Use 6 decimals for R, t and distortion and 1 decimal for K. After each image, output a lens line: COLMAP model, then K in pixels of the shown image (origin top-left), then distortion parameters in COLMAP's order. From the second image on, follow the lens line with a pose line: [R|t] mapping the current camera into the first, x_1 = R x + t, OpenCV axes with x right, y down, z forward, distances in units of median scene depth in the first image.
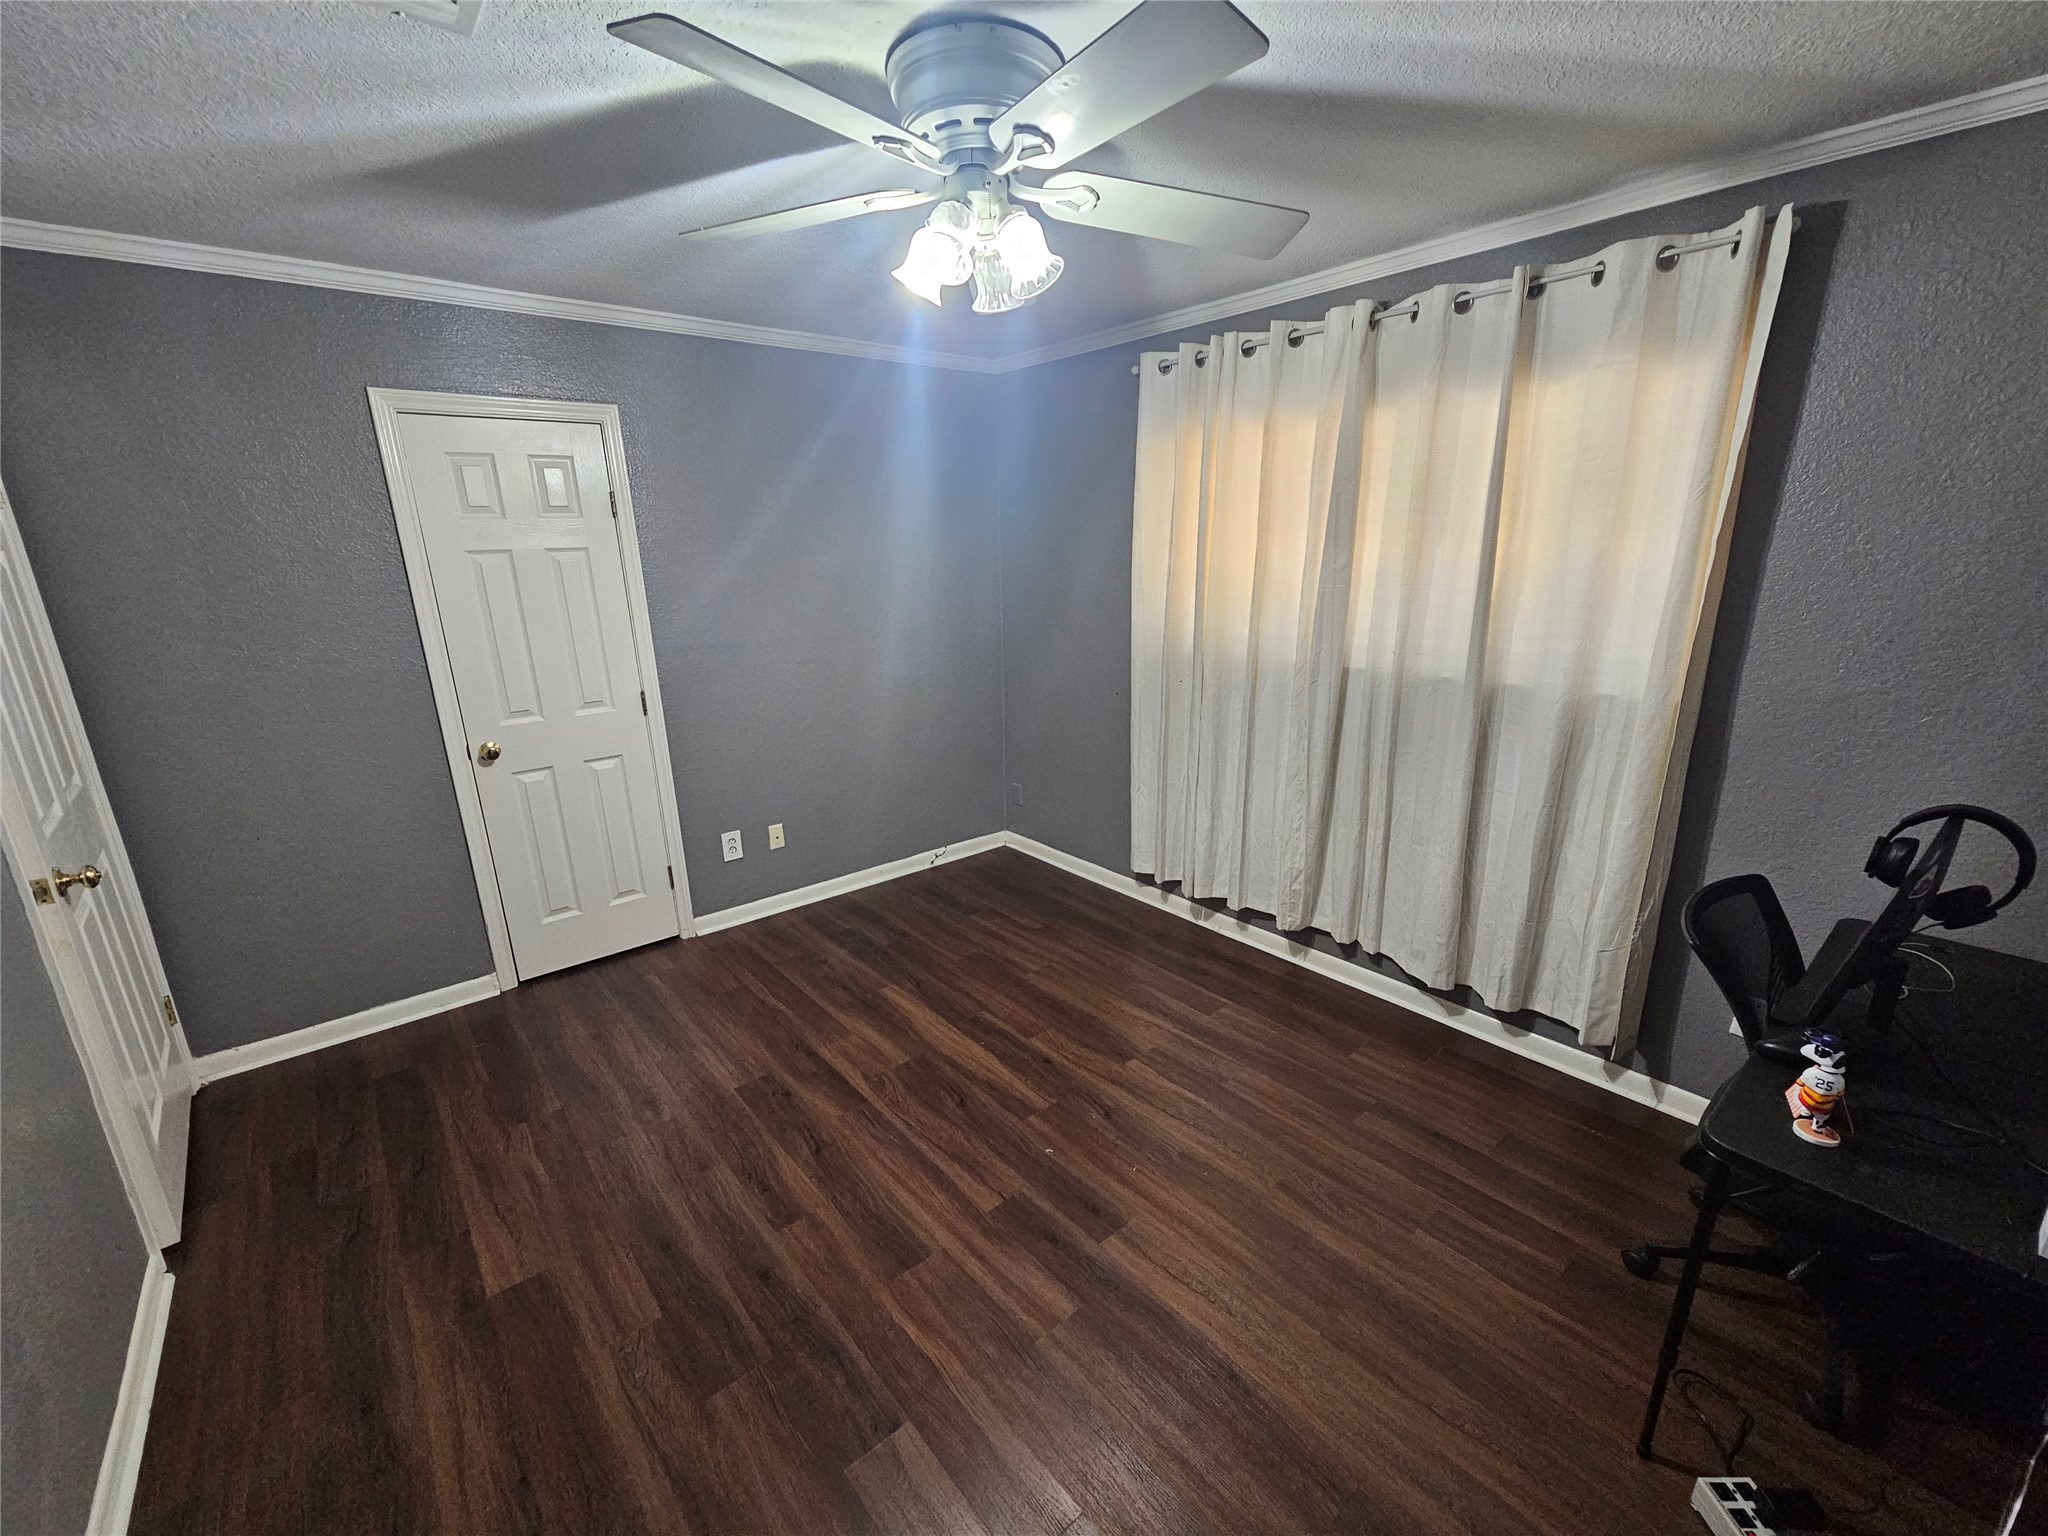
lens RADIAL K [[842.0, 0, 1022.0], [0, 842.0, 786.2], [0, 0, 1]] dist [0.000264, 0.000745]
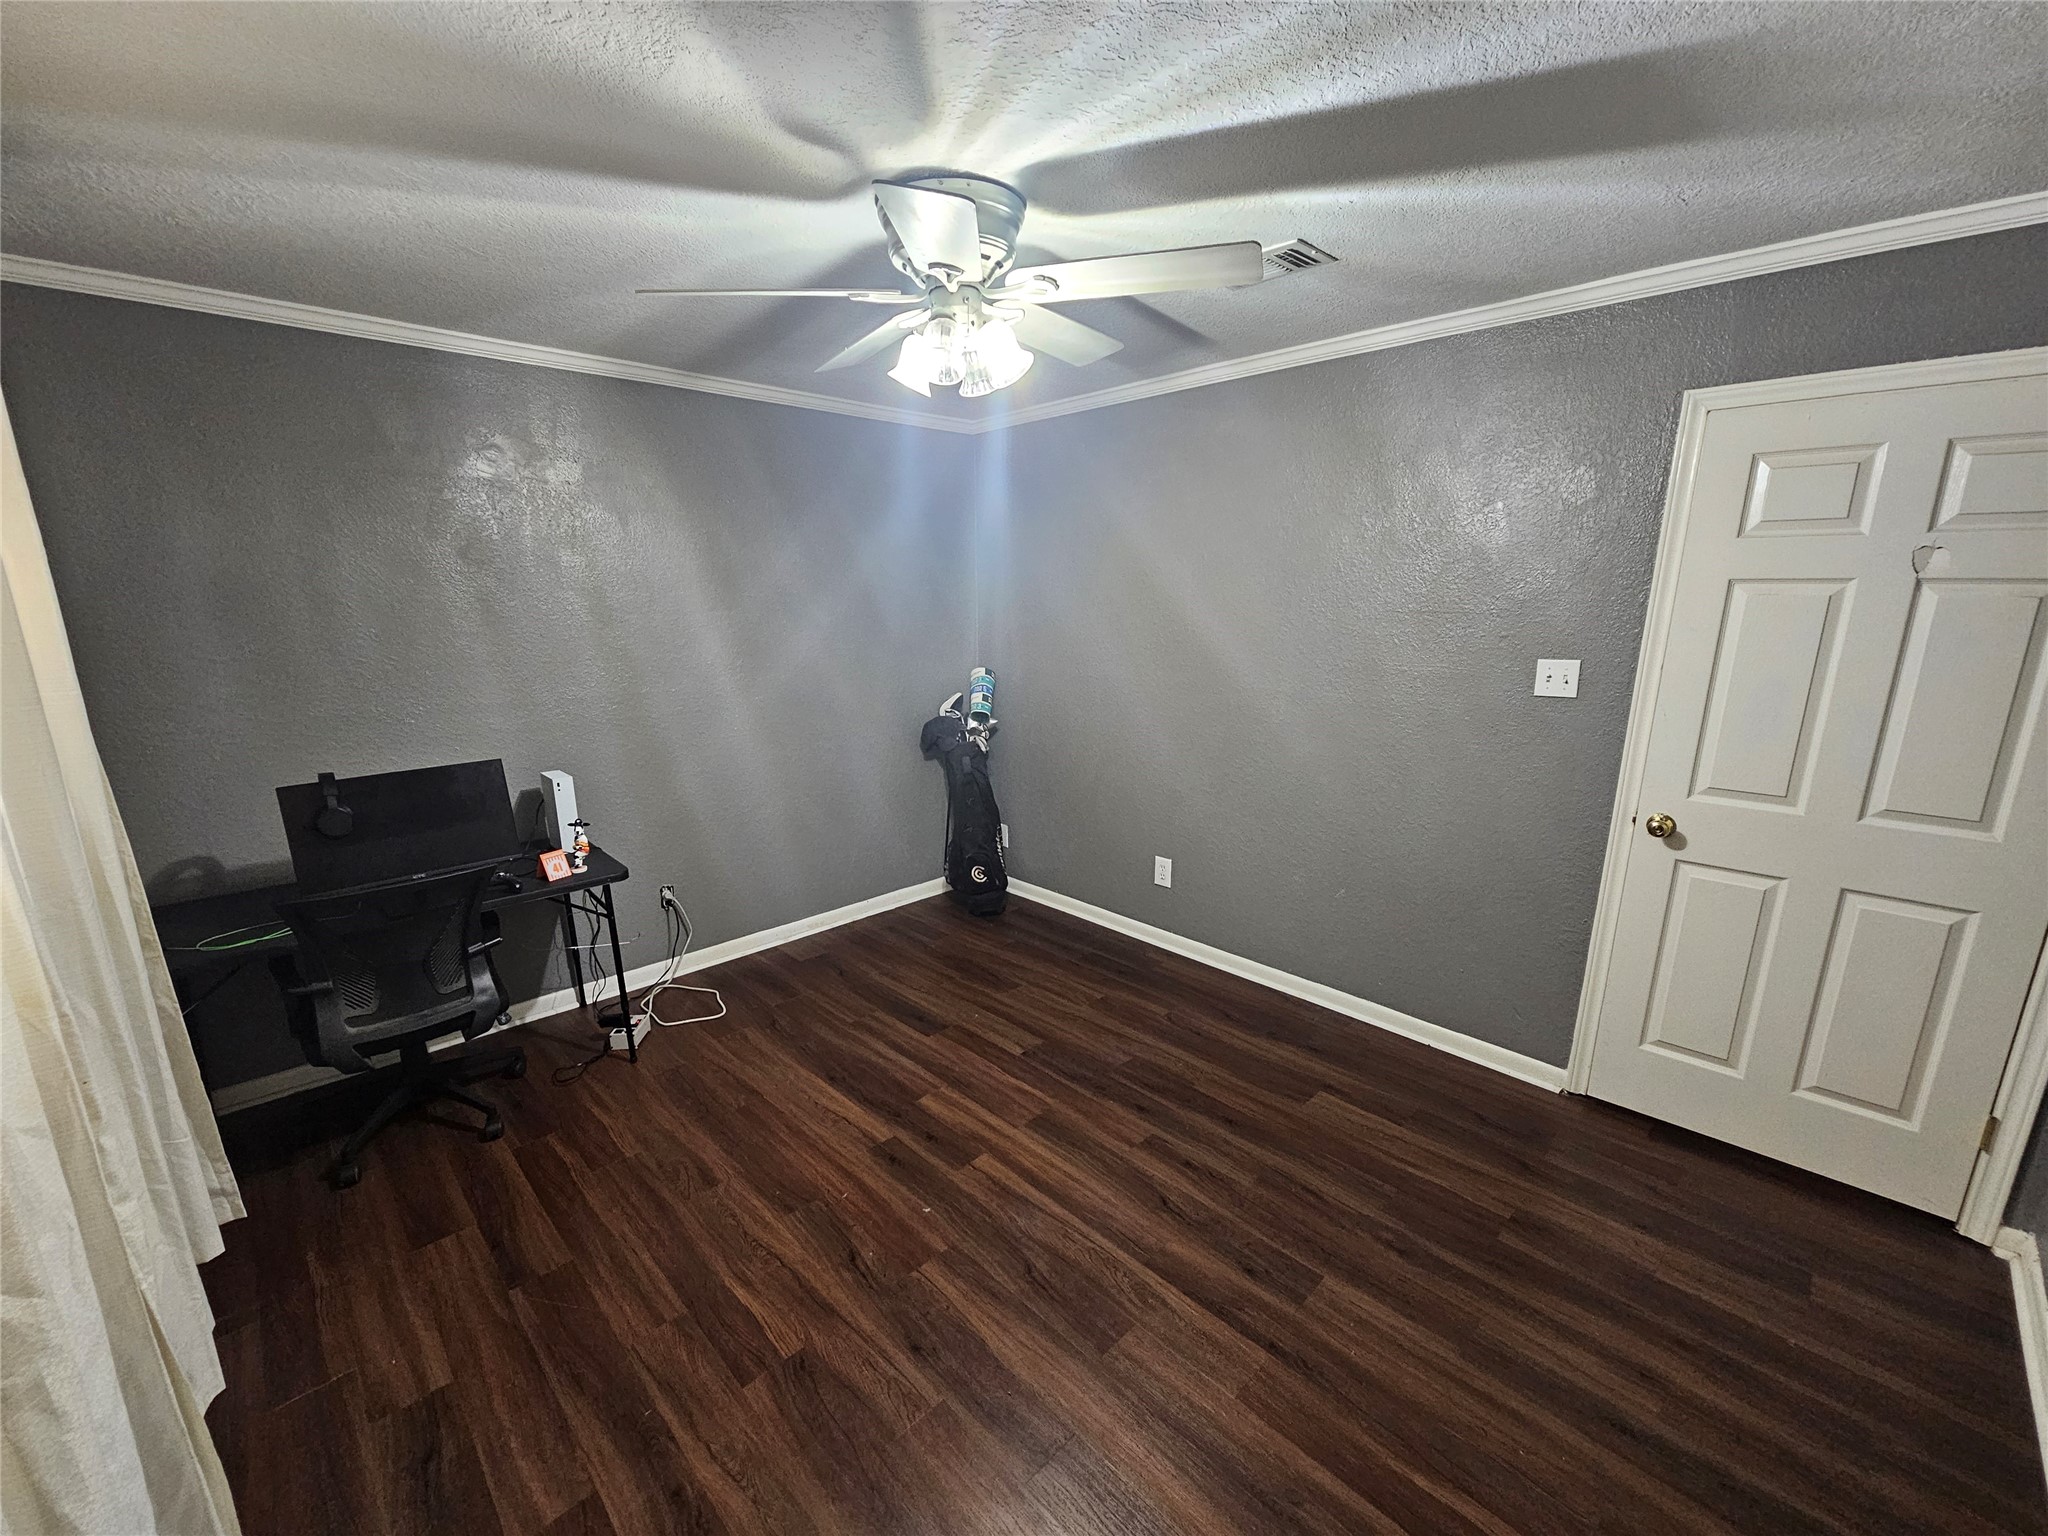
lens RADIAL K [[842.0, 0, 1016.1], [0, 842.0, 788.0], [0, 0, 1]] dist [0.000264, 0.000745]
pose [[-0.997724, 0.035002, -0.057627, -0.032686], [0.001693, 0.867425, 0.497566, -0.484125], [0.067403, 0.496336, -0.865510, 1.640972]]
